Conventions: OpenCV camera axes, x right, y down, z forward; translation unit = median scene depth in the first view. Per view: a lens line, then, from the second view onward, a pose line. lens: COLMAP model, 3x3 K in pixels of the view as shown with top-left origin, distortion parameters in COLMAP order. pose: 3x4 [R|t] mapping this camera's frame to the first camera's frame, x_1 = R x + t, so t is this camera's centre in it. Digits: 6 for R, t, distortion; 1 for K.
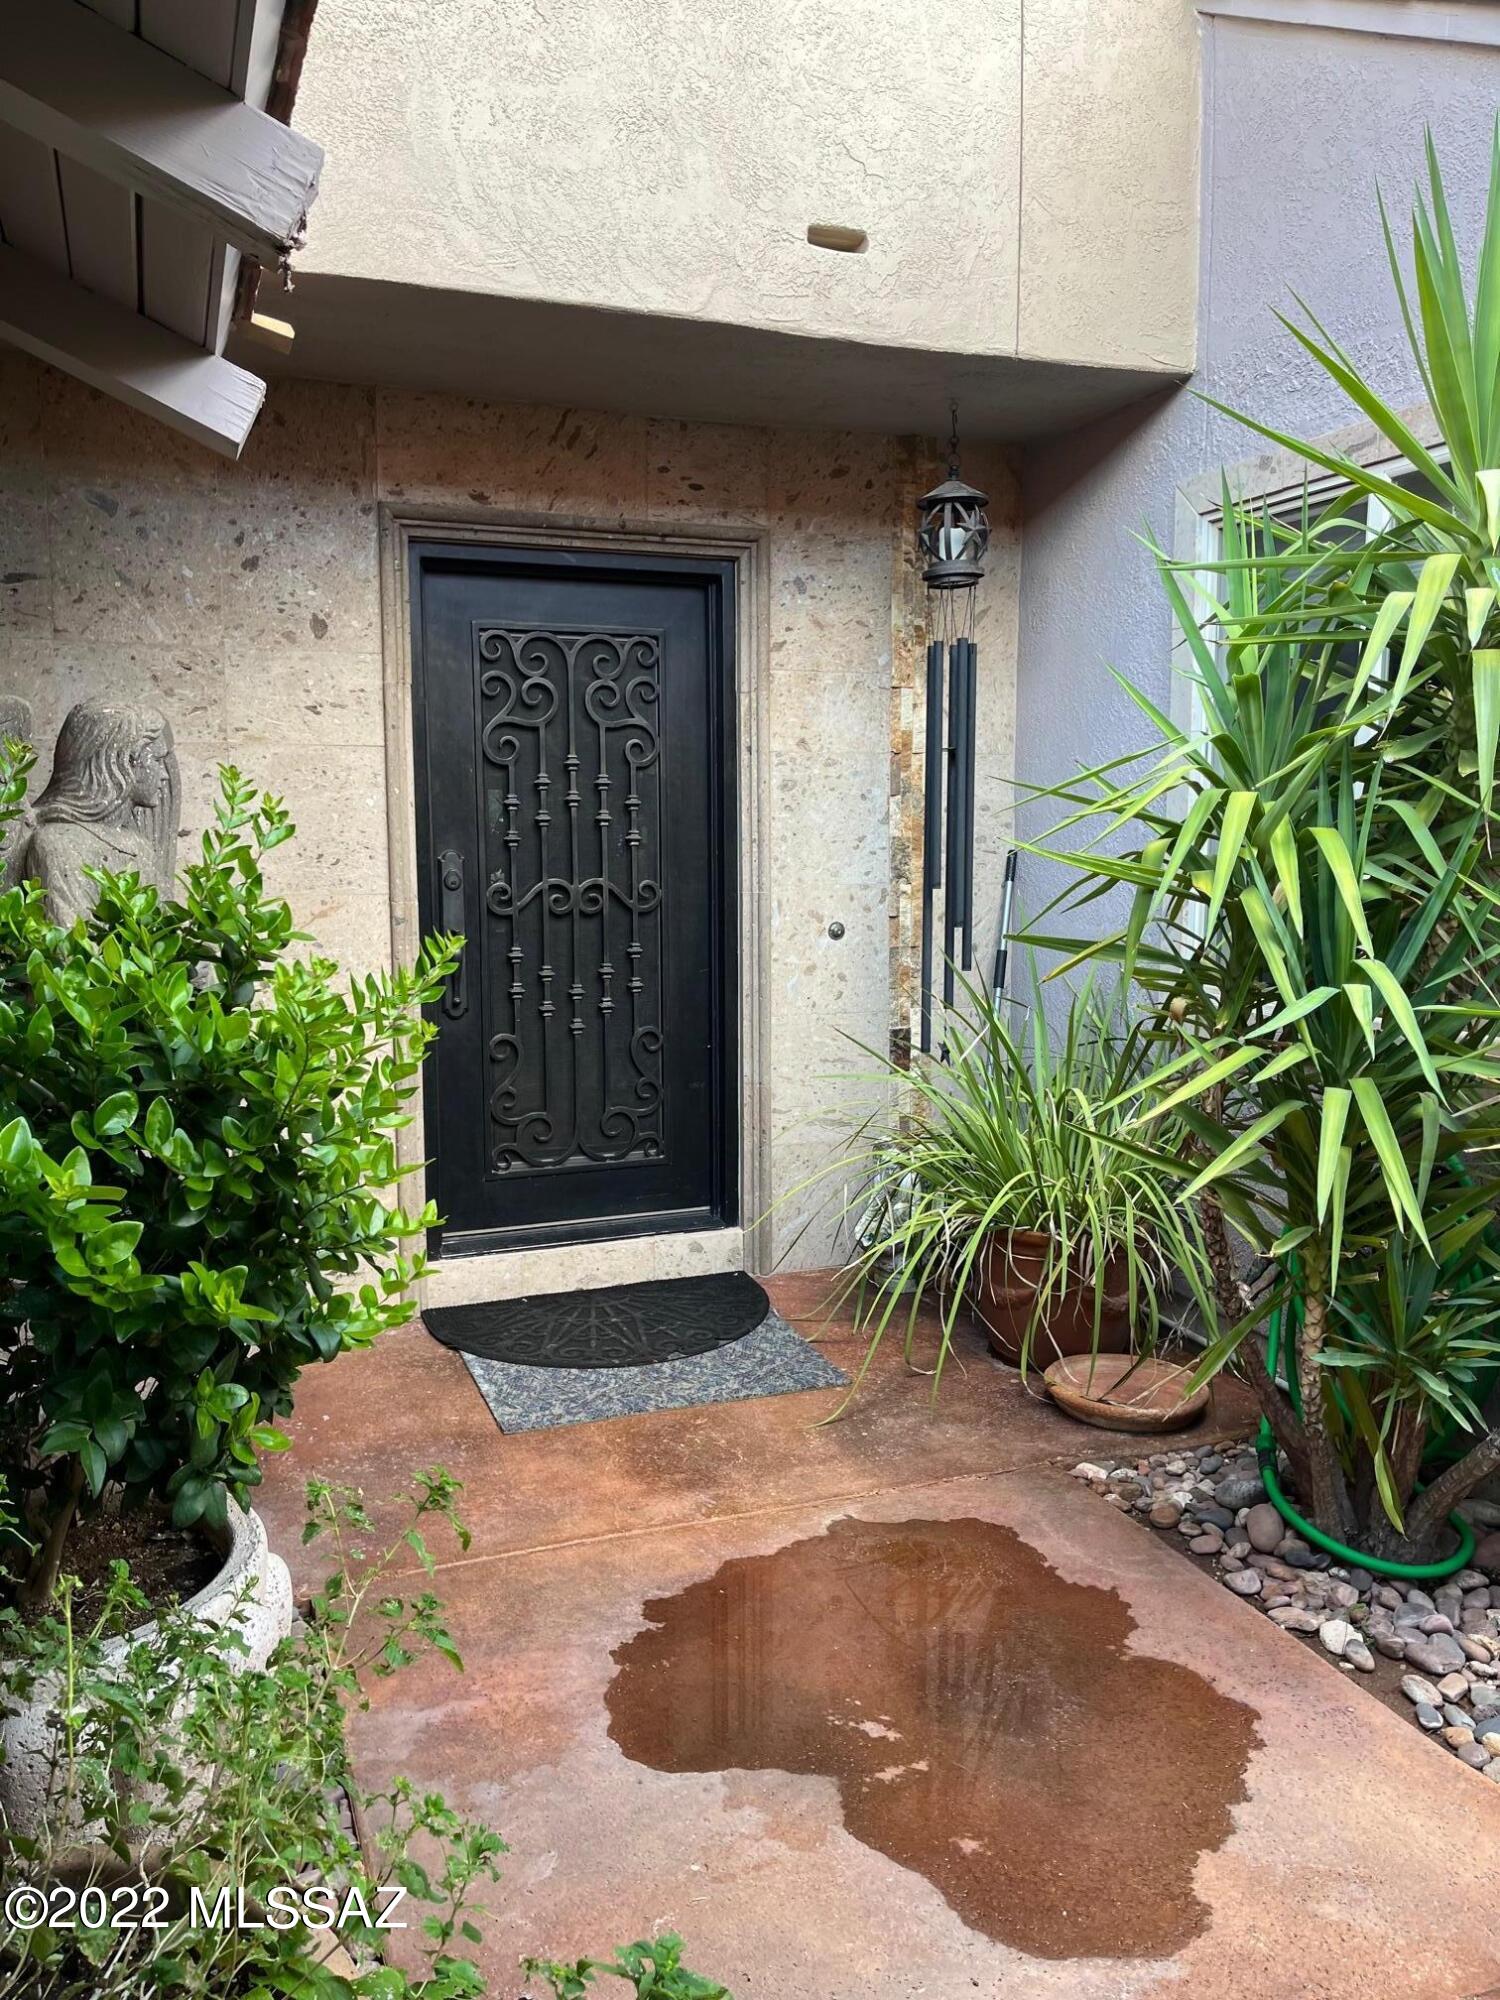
lens RADIAL K [[1542.3, 0, 746.9], [0, 1542.3, 947.6], [0, 0, 1]] dist [0.070943, -0.108839]
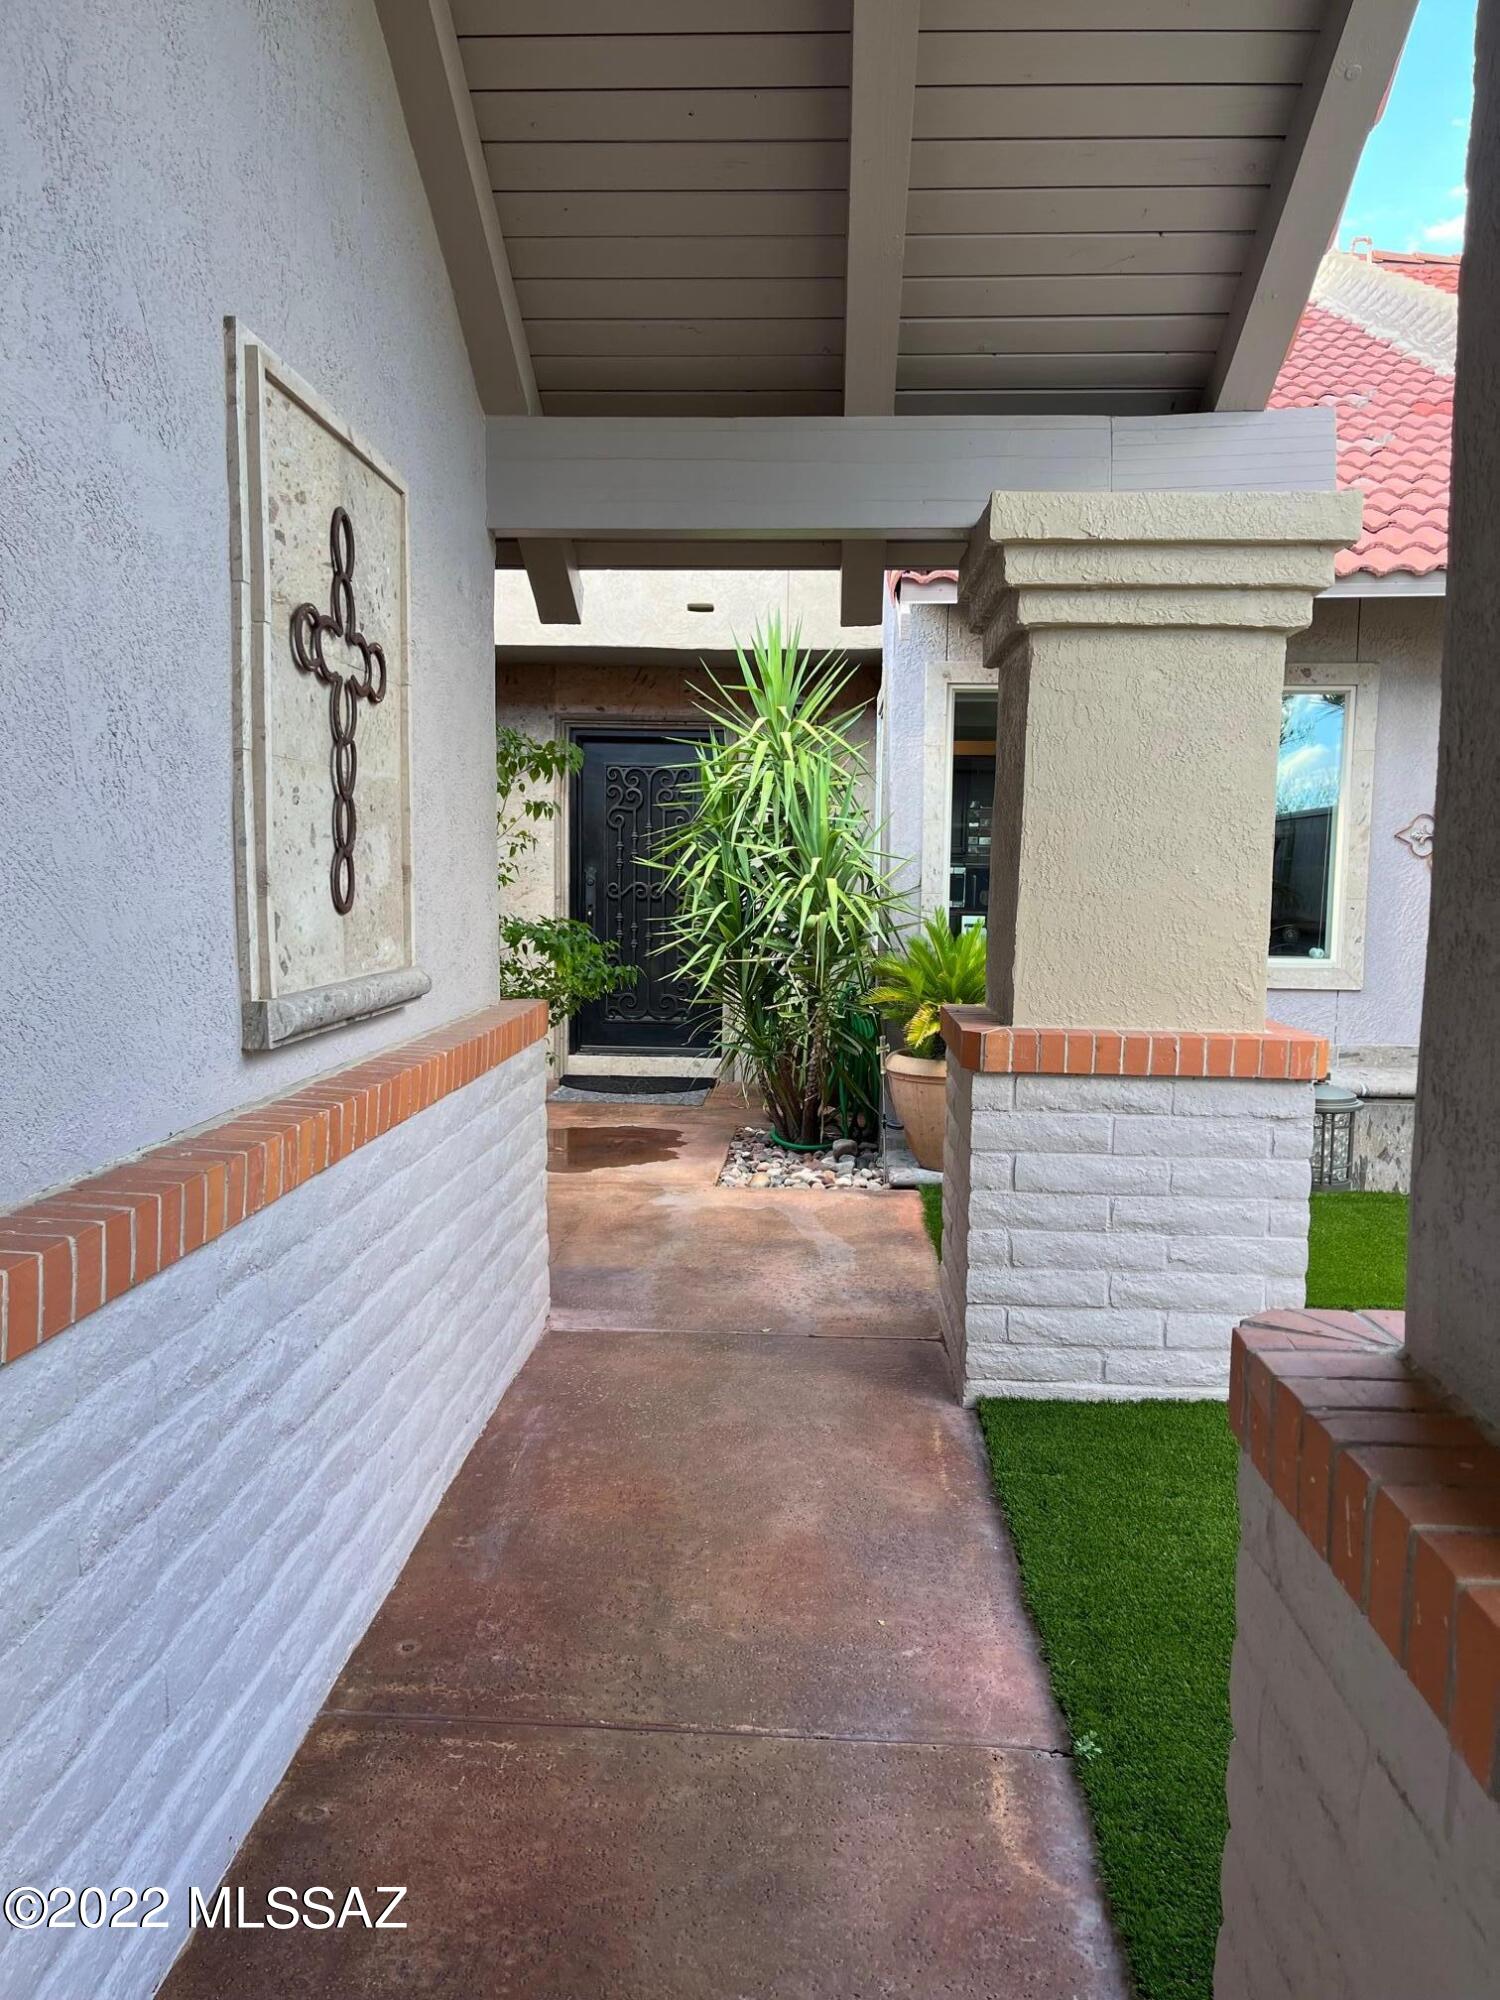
lens RADIAL K [[1515.9, 0, 740.9], [0, 1515.9, 992.1], [0, 0, 1]] dist [0.043834, -0.043870]
pose [[0.915336, 0.054690, -0.398959, 0.894220], [-0.056962, 0.998357, 0.006167, 0.090055], [0.398641, 0.017080, 0.916948, -0.902064]]
